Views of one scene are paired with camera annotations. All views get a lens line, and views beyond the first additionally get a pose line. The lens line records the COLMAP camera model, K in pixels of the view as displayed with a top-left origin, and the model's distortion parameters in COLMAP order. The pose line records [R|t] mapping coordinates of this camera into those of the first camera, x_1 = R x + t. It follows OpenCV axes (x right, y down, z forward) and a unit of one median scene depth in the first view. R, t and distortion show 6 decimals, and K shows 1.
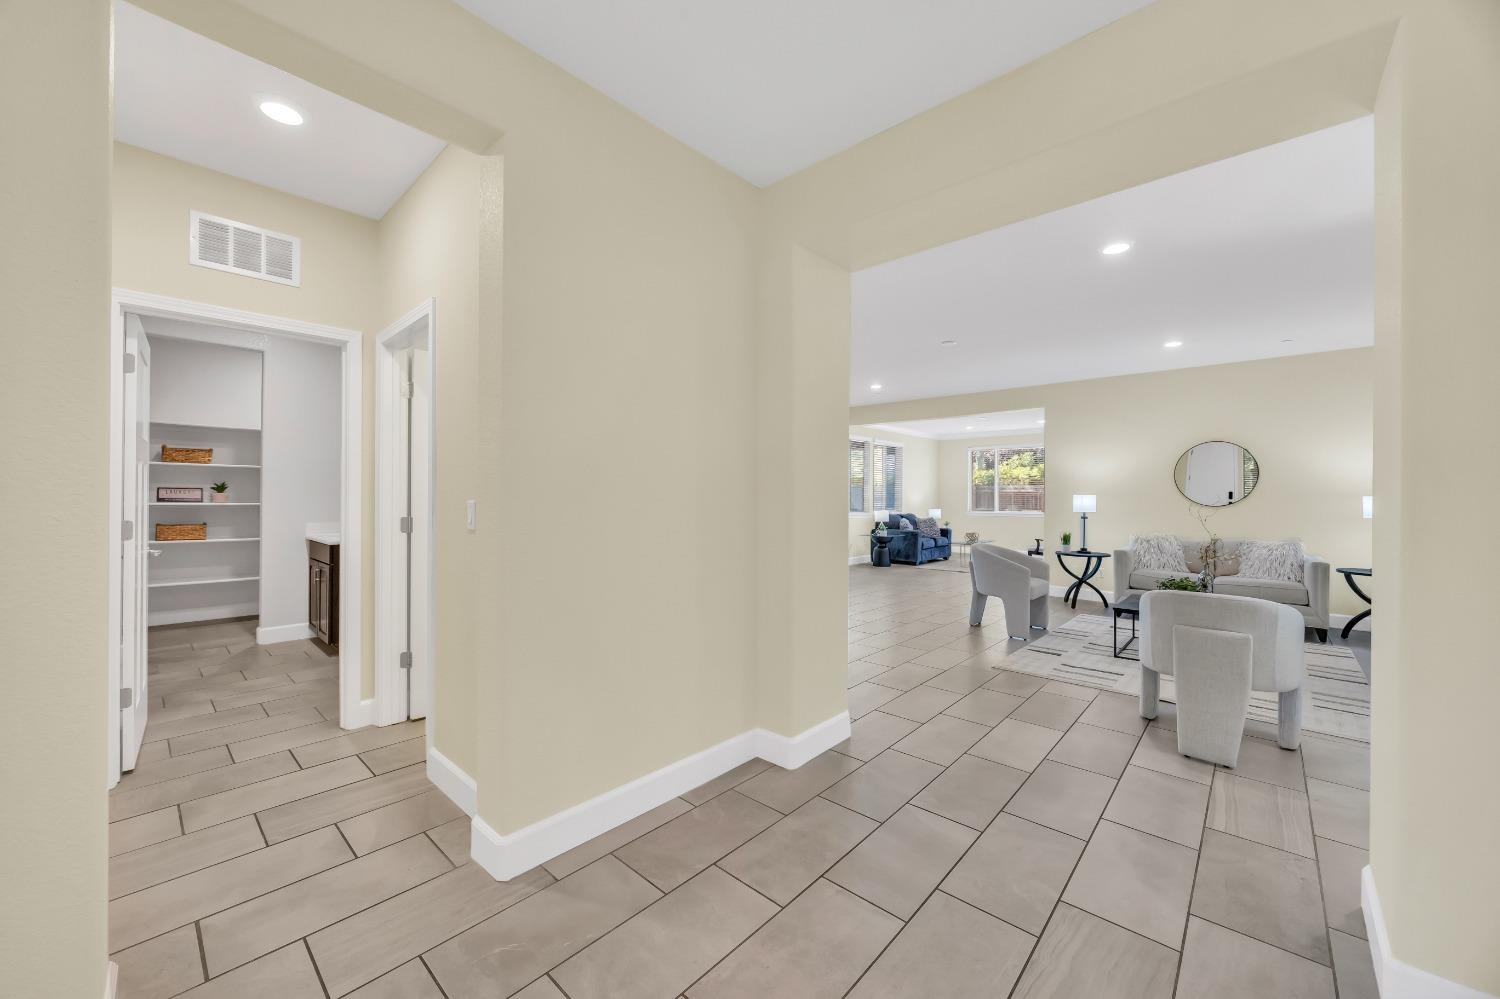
lens RADIAL K [[569.2, 0, 751.5], [0, 569.2, 496.4], [0, 0, 1]] dist [-0.005098, 0.000210]
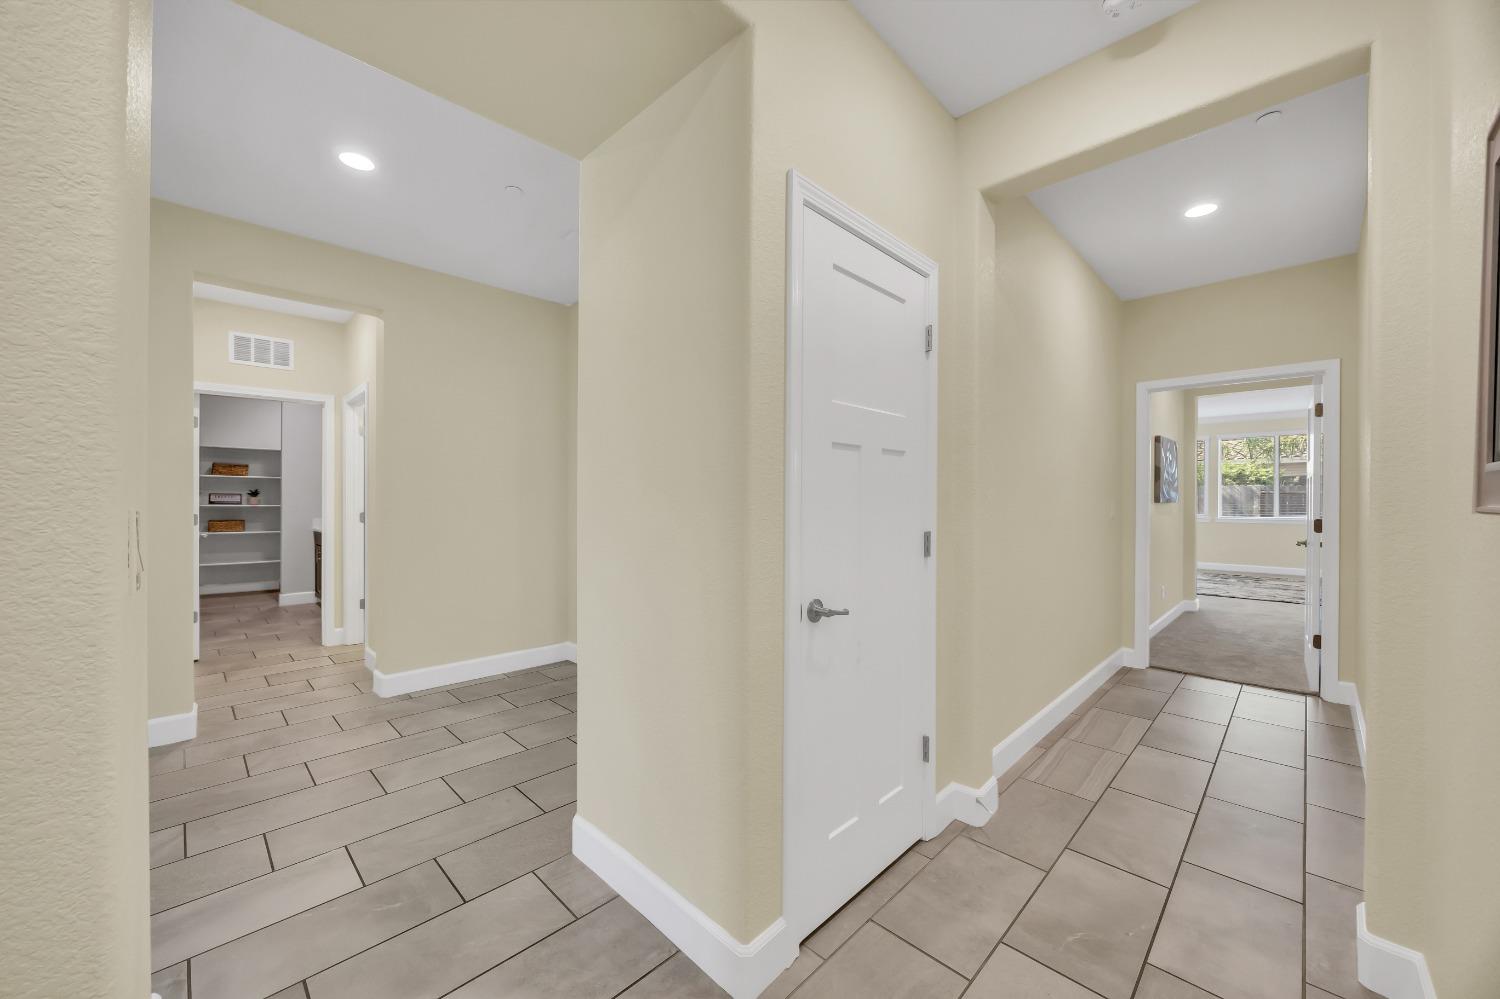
lens RADIAL K [[569.2, 0, 753.7], [0, 569.2, 504.7], [0, 0, 1]] dist [-0.005098, 0.000210]
pose [[0.999177, 0.000542, -0.040560, 0.423140], [-0.000262, 0.999976, 0.006901, 0.002071], [0.040563, -0.006885, 0.999153, -0.414635]]
